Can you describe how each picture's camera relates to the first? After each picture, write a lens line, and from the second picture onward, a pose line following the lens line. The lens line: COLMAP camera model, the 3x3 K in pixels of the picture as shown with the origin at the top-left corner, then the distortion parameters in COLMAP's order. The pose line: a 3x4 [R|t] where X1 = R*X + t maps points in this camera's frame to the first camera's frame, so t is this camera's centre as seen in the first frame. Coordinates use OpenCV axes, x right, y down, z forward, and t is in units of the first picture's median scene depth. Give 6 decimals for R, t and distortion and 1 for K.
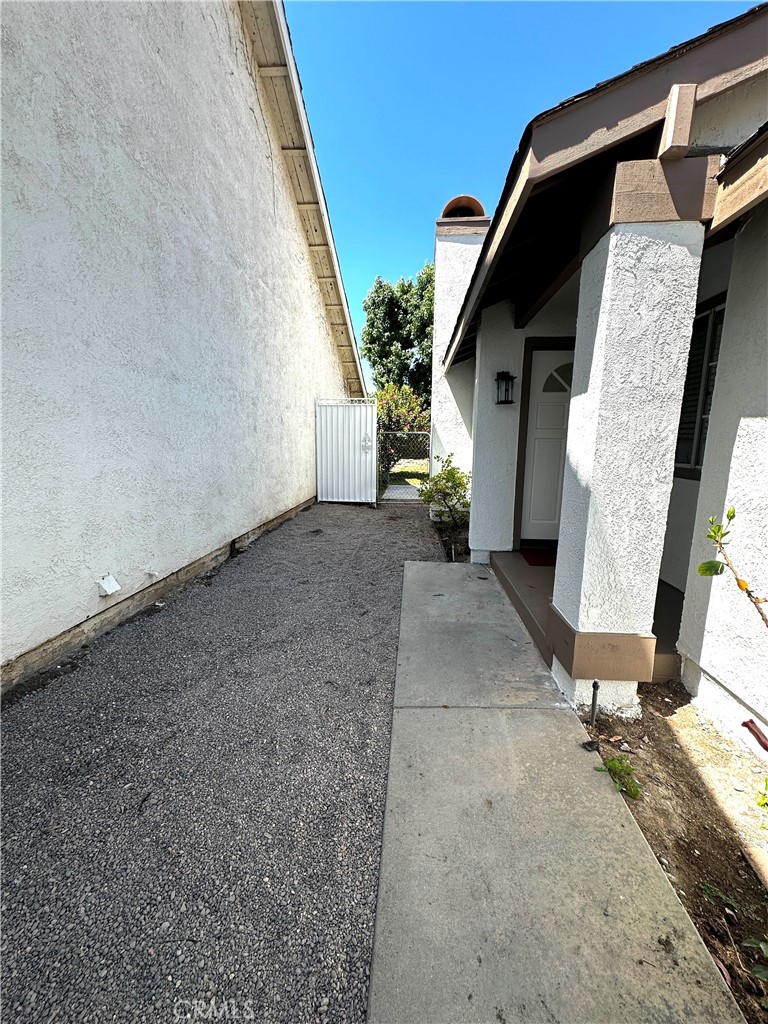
lens RADIAL K [[410.6, 0, 384.0], [0, 410.6, 512.0], [0, 0, 1]] dist [-0.000131, -0.000288]
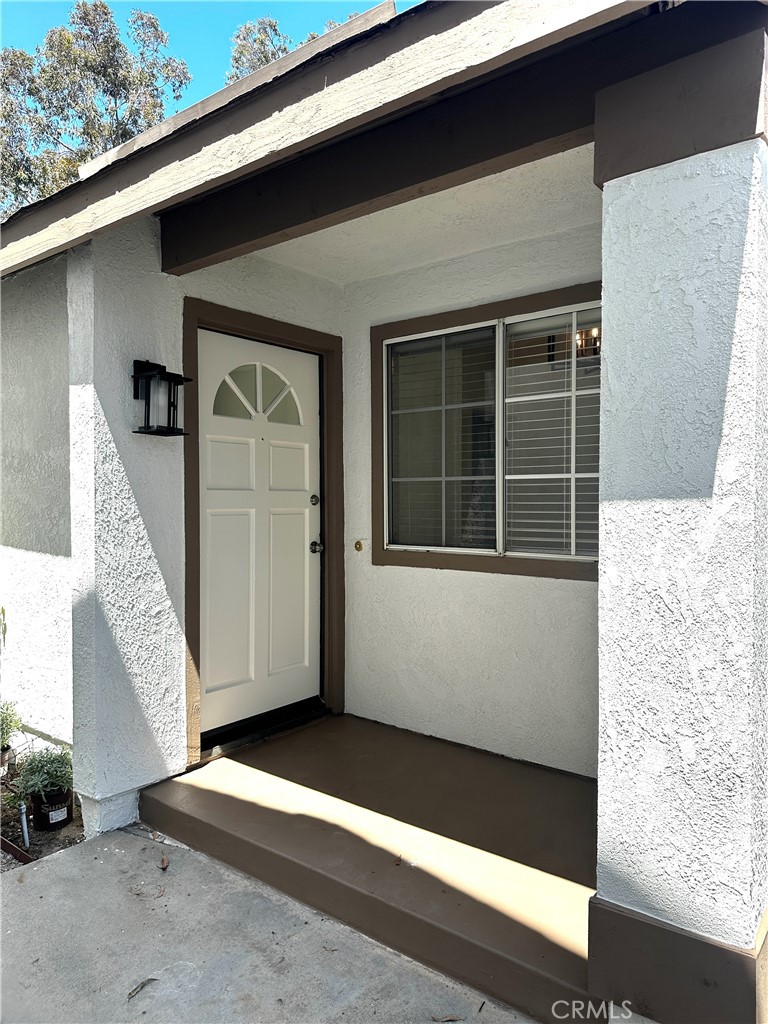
lens RADIAL K [[725.8, 0, 389.2], [0, 725.8, 509.9], [0, 0, 1]] dist [0.005710, -0.011986]
pose [[0.561113, -0.024353, 0.827381, -0.106609], [0.145485, 0.986908, -0.069616, -0.050955], [-0.814853, 0.159434, 0.557310, 0.204972]]
